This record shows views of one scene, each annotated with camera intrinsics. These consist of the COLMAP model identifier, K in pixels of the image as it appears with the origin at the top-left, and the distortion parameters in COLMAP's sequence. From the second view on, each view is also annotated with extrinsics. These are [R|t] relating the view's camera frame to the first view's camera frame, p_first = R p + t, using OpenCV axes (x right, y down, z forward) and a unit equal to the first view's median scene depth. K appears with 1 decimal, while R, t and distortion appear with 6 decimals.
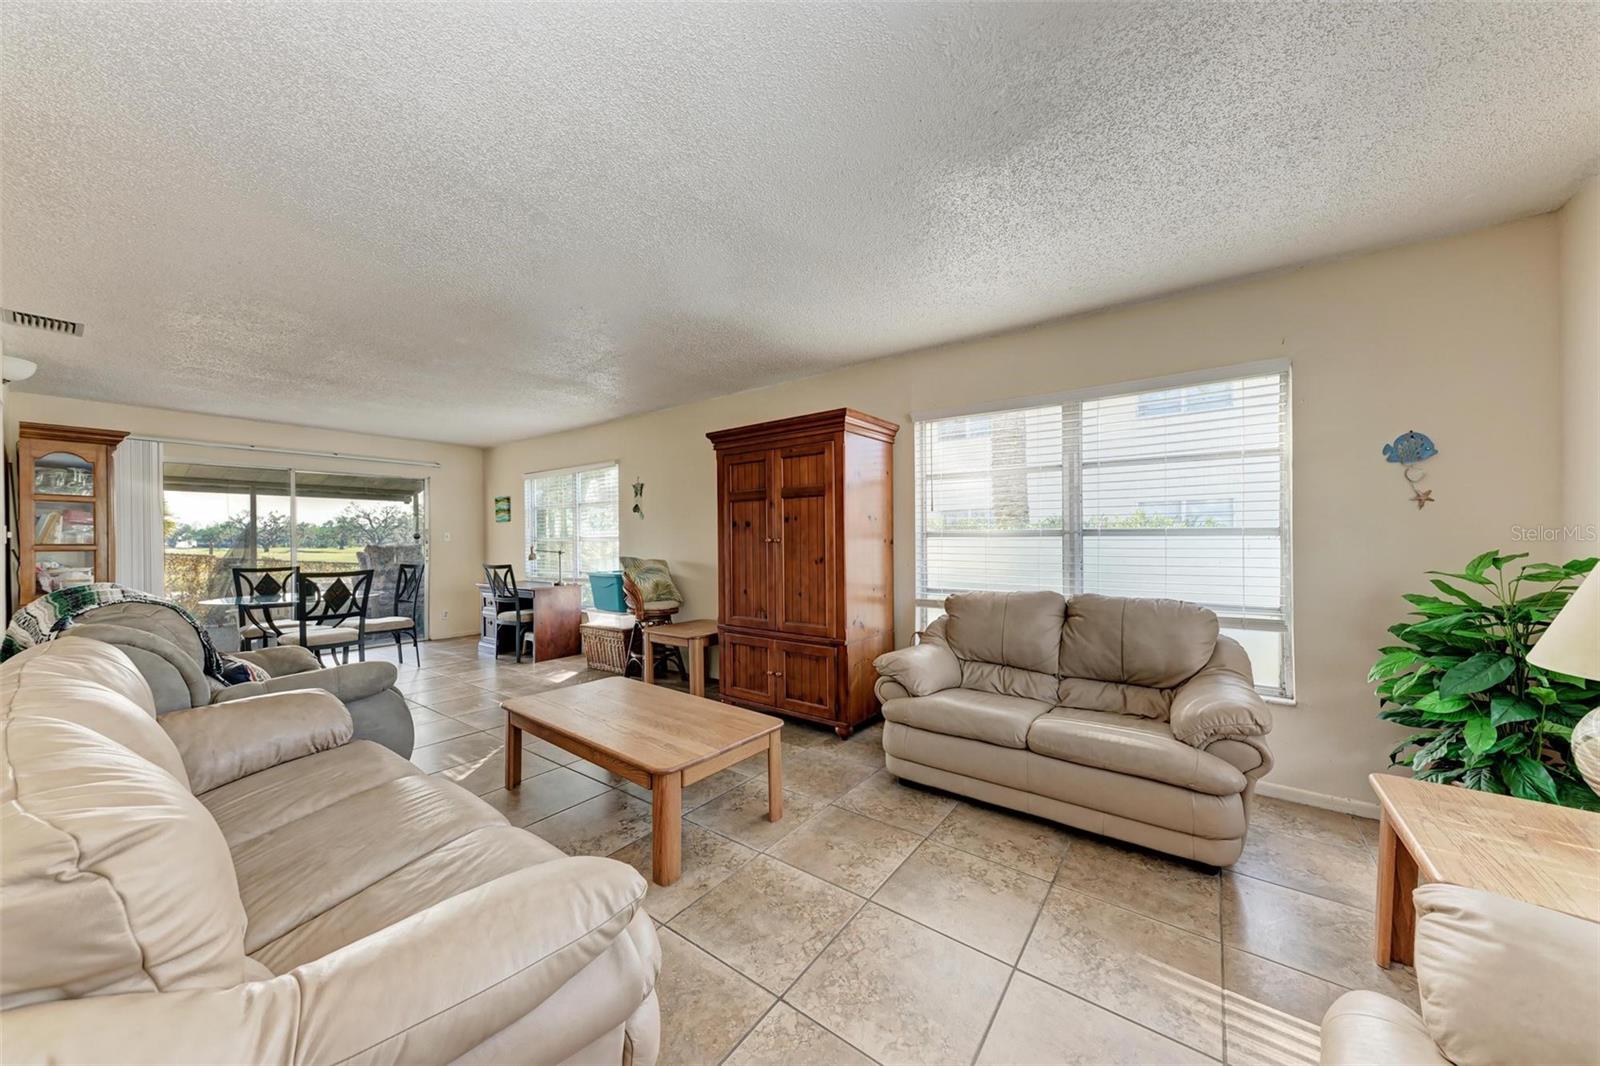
lens RADIAL K [[547.1, 0, 807.2], [0, 547.1, 540.0], [0, 0, 1]] dist [0.018415, -0.004332]
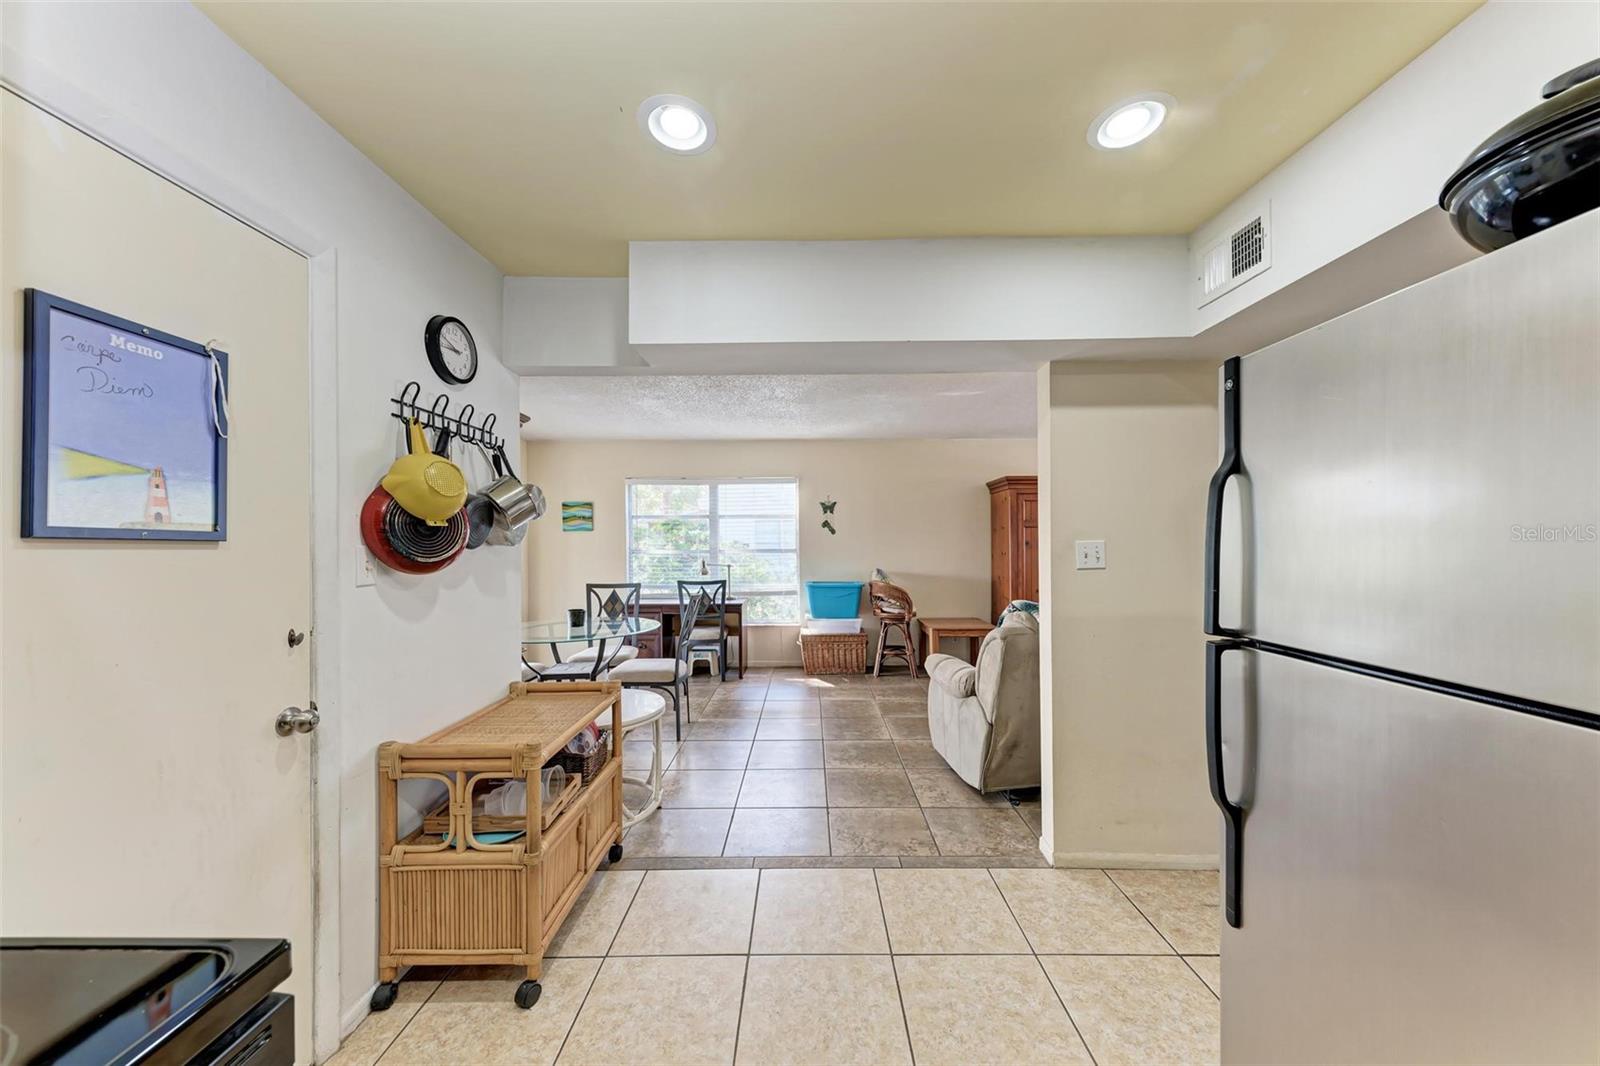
lens RADIAL K [[568.7, 0, 801.2], [0, 568.7, 555.1], [0, 0, 1]] dist [0.016790, -0.000118]
pose [[0.809865, -0.008836, 0.586549, -1.540112], [-0.001714, 0.999847, 0.017429, -0.022934], [-0.586613, -0.015121, 0.809726, 0.151378]]
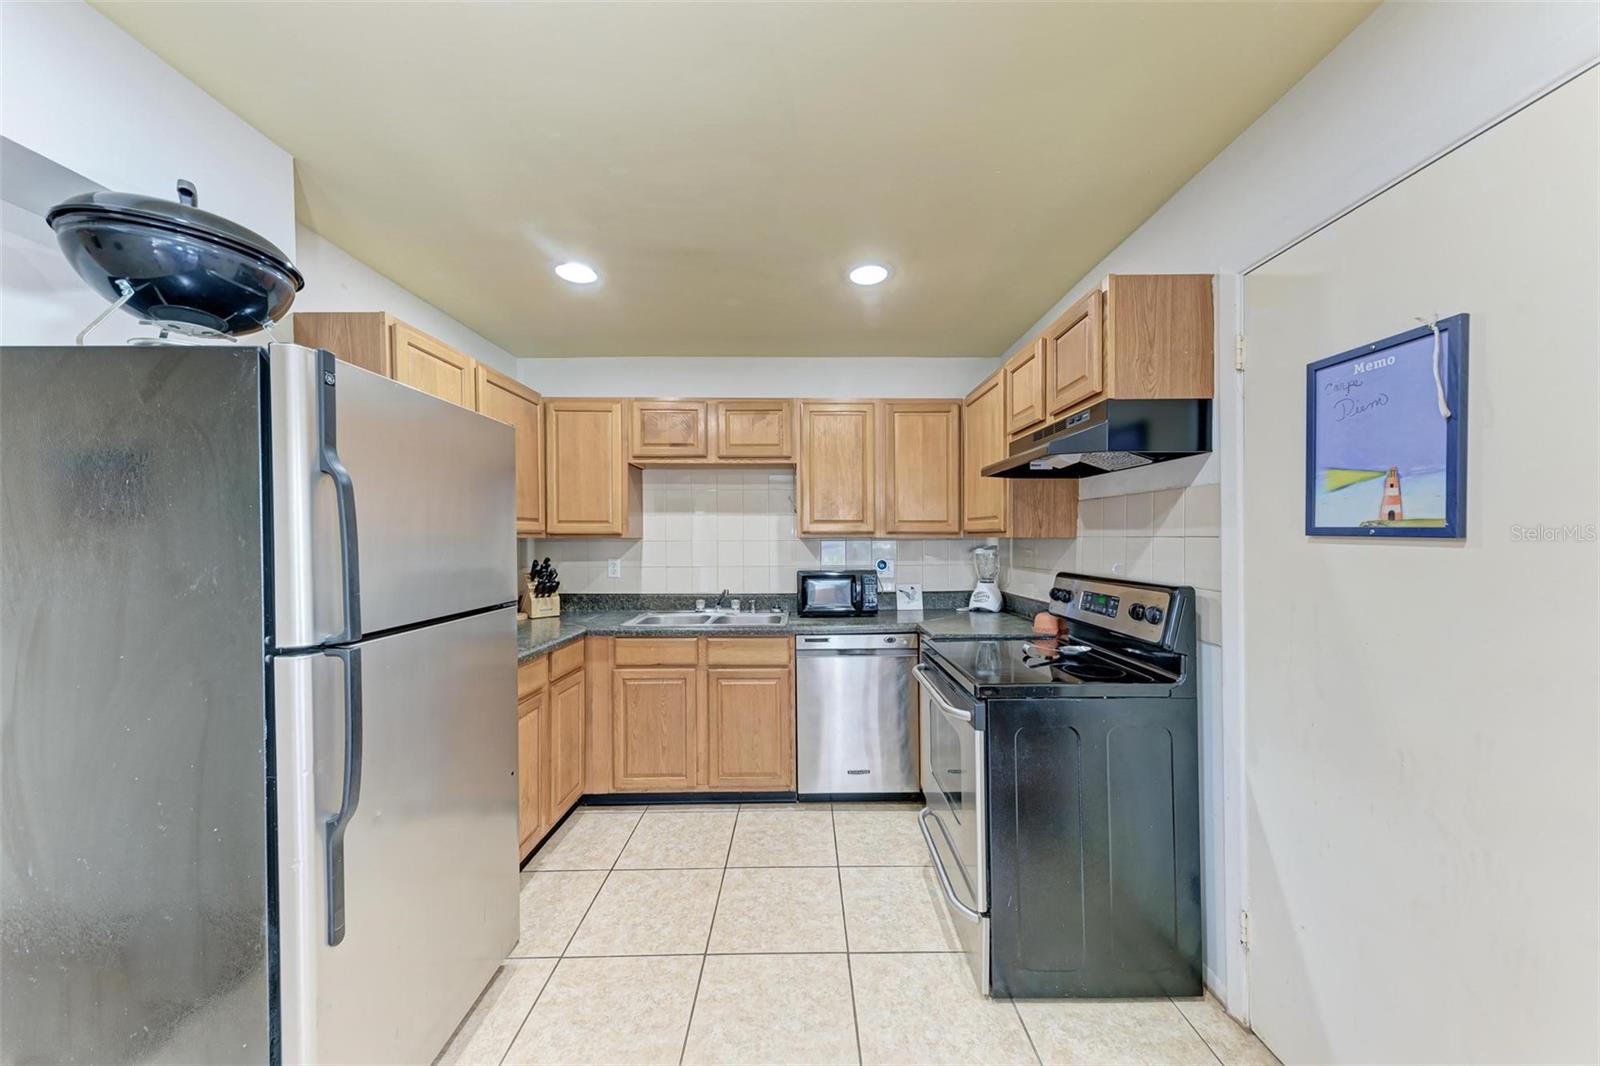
lens RADIAL K [[547.1, 0, 807.2], [0, 547.1, 540.0], [0, 0, 1]] dist [0.018415, -0.004332]
pose [[-0.801120, 0.015346, -0.598306, -1.156662], [0.012514, 0.999882, 0.008890, -0.030562], [0.598372, -0.000366, -0.801218, 0.699182]]
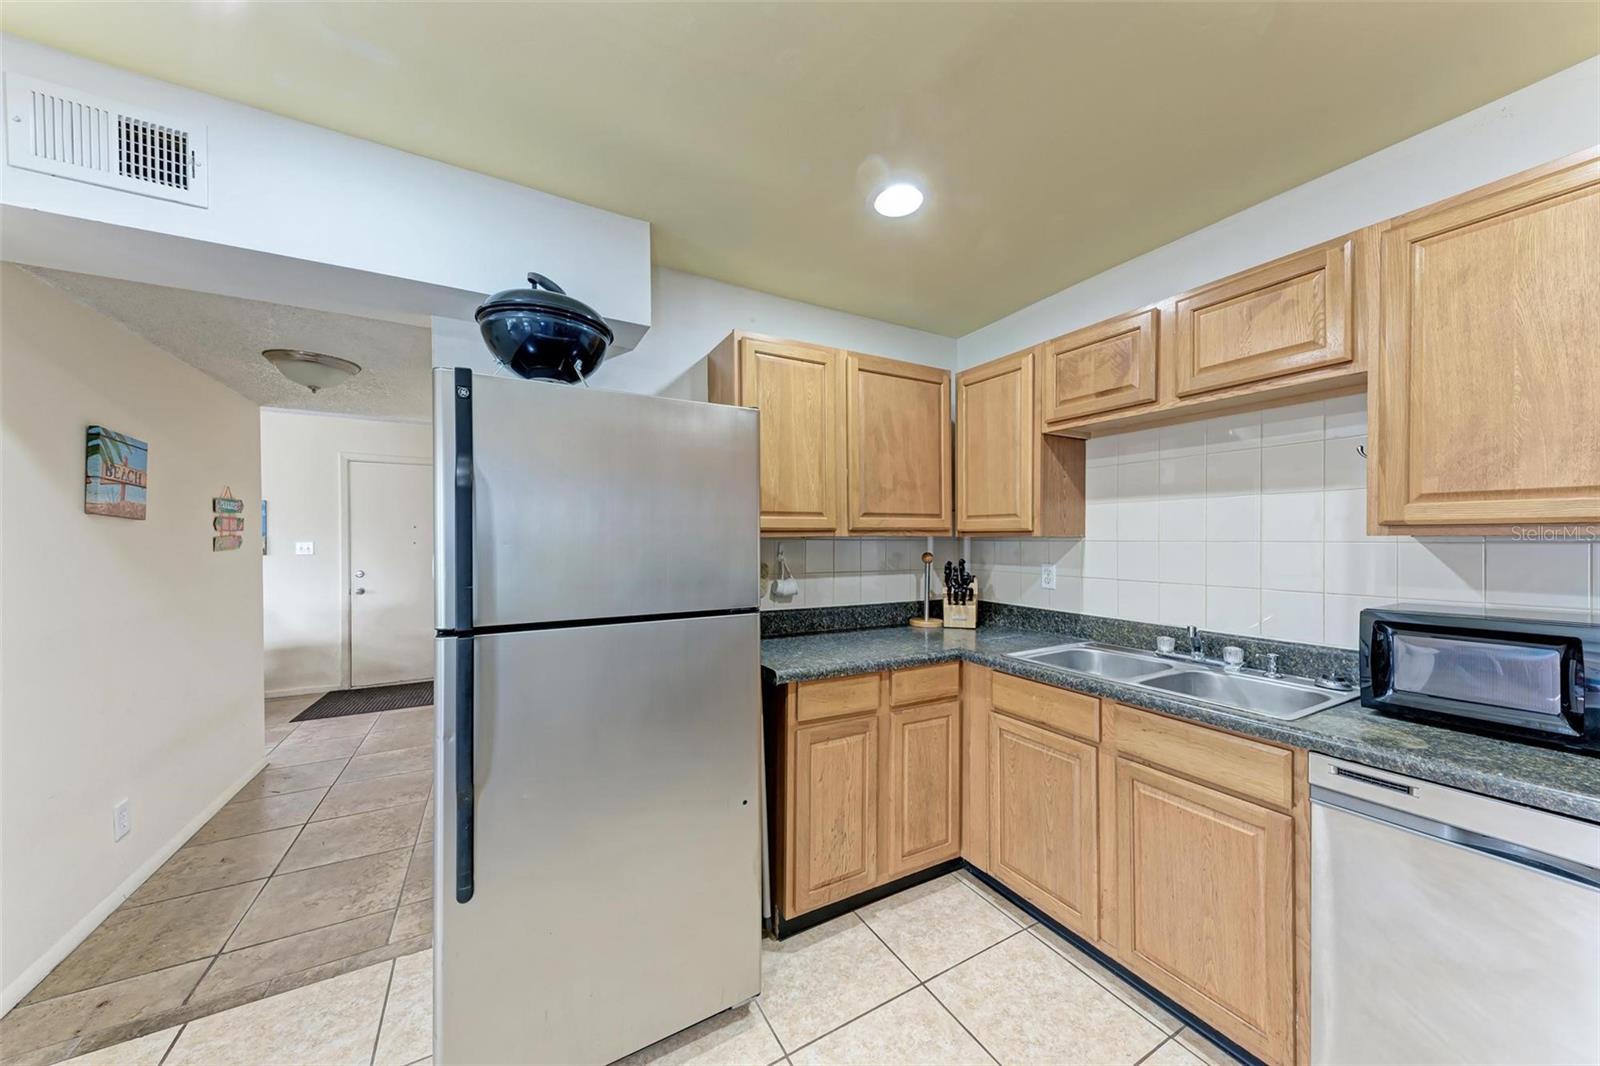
lens RADIAL K [[543.5, 0, 804.0], [0, 543.5, 541.6], [0, 0, 1]] dist [0.012725, -0.000043]
pose [[-0.912191, 0.009080, 0.409664, -1.471624], [0.010149, 0.999948, 0.000436, -0.026288], [-0.409639, 0.004555, -0.912236, 0.511136]]
